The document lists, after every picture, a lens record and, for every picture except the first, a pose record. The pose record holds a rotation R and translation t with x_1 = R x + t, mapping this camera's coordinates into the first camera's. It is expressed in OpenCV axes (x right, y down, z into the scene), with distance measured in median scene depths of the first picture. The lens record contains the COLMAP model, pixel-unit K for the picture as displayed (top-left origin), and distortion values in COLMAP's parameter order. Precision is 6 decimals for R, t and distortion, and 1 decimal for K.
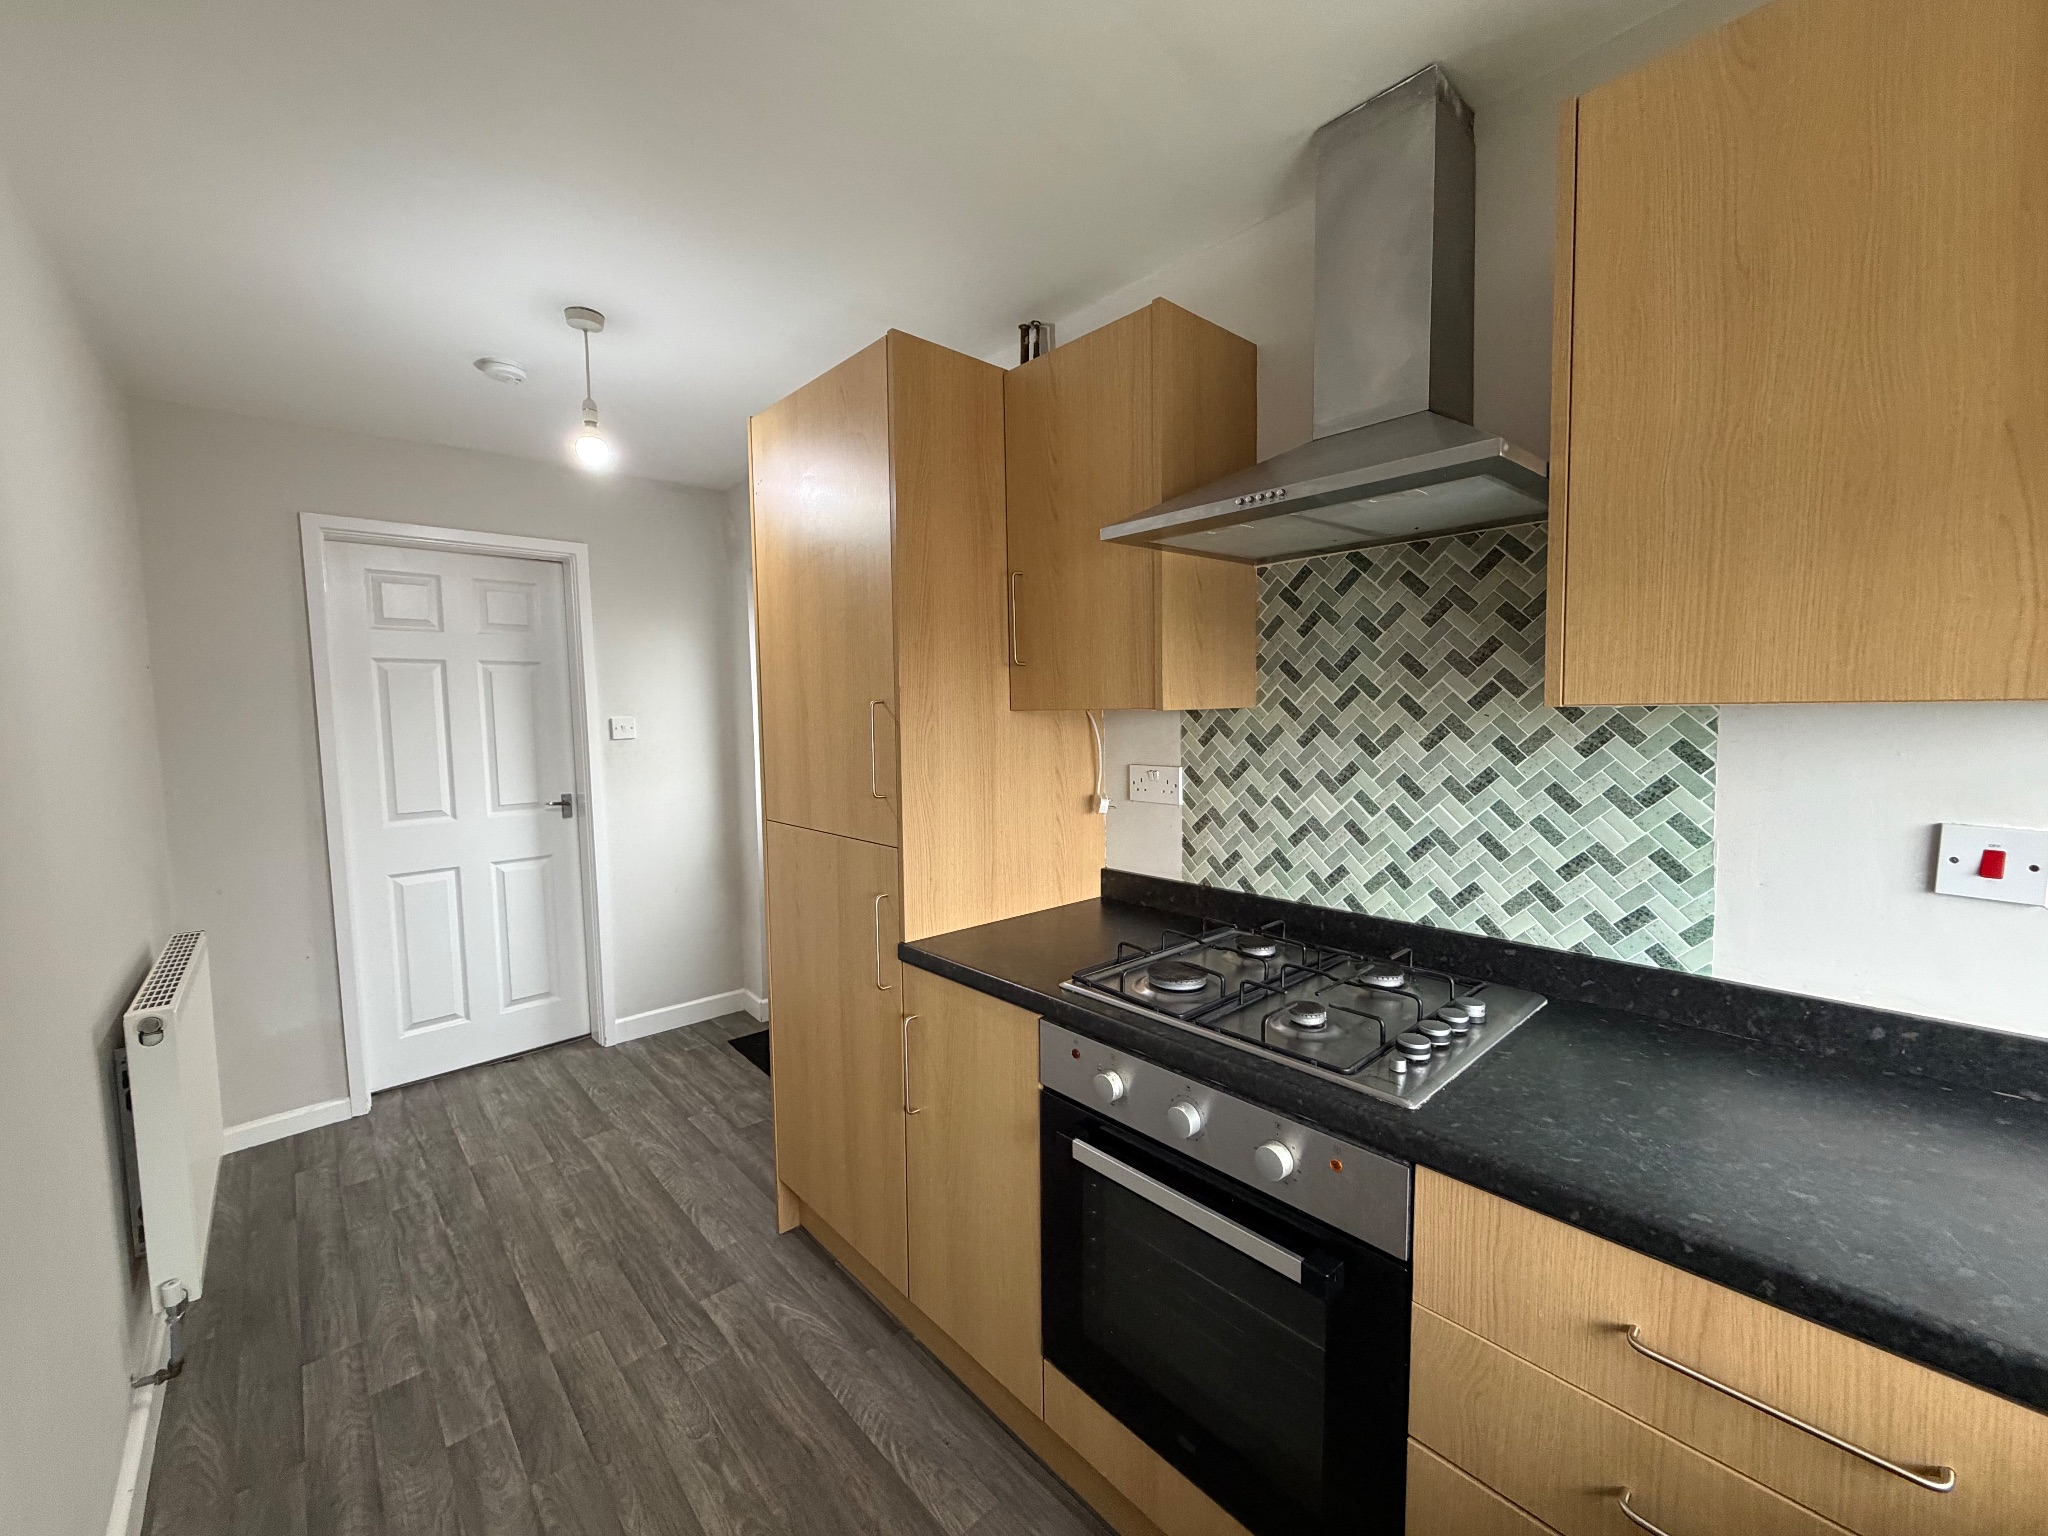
lens RADIAL K [[813.1, 0, 1011.3], [0, 813.1, 672.7], [0, 0, 1]] dist [0.013762, -0.000203]
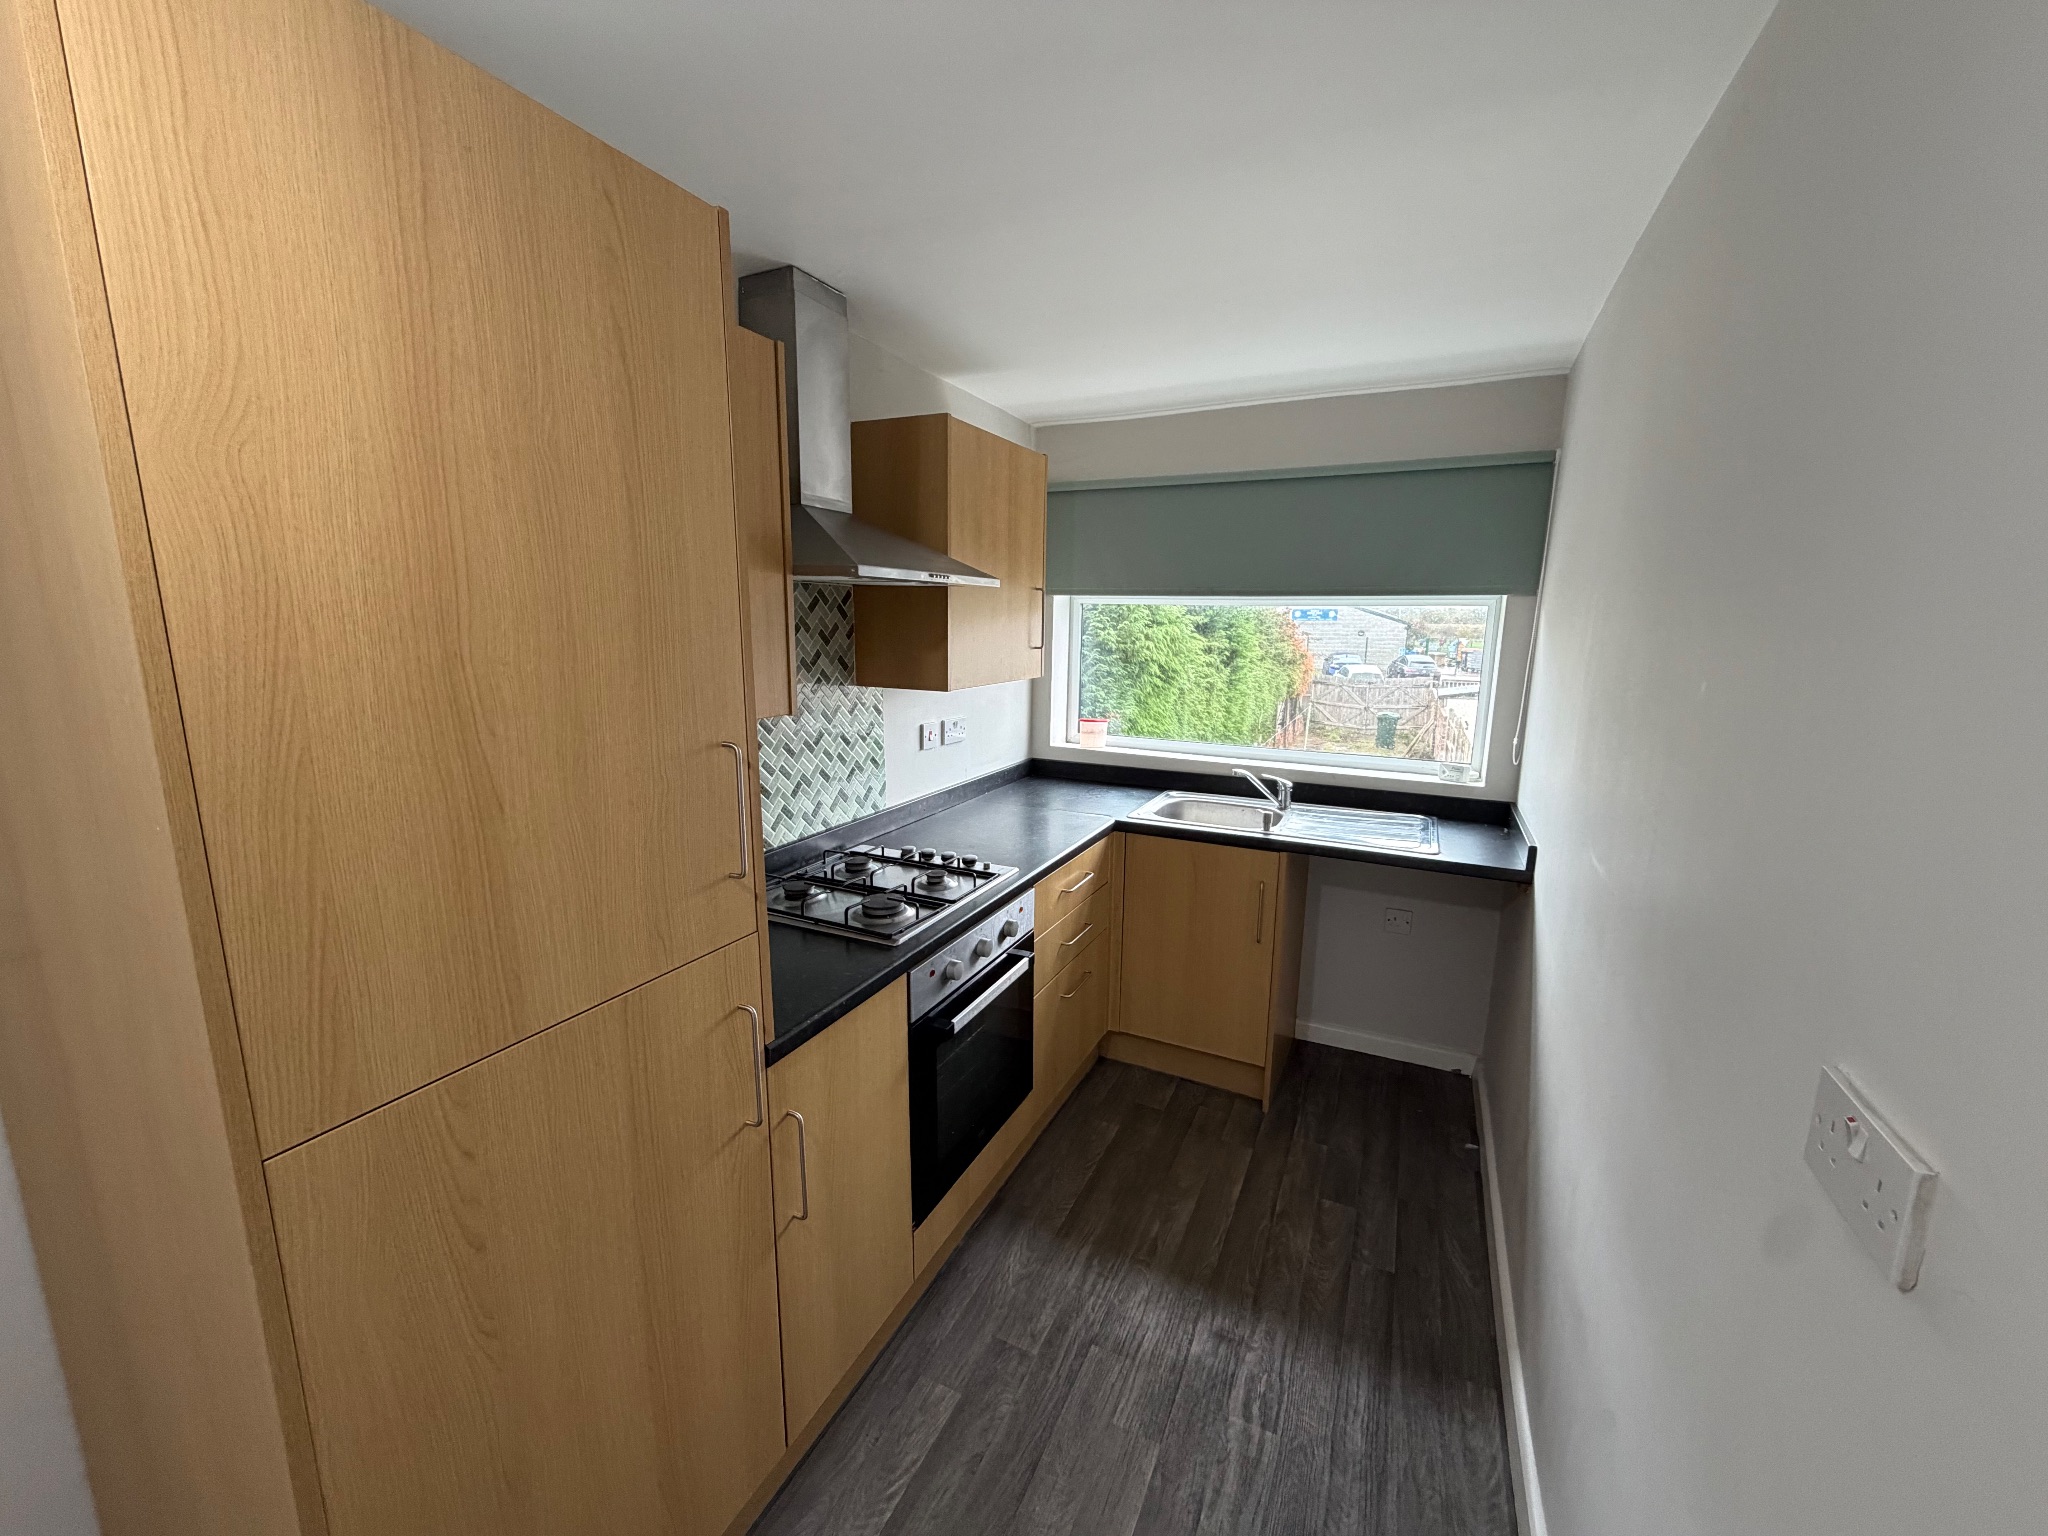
lens RADIAL K [[813.1, 0, 1023.8], [0, 813.1, 767.7], [0, 0, 1]] dist [0.013762, -0.000203]
pose [[-0.375904, -0.056741, 0.924920, -1.110201], [0.077145, 0.992742, 0.092255, 0.074057], [-0.923442, 0.106032, -0.368799, 1.236808]]
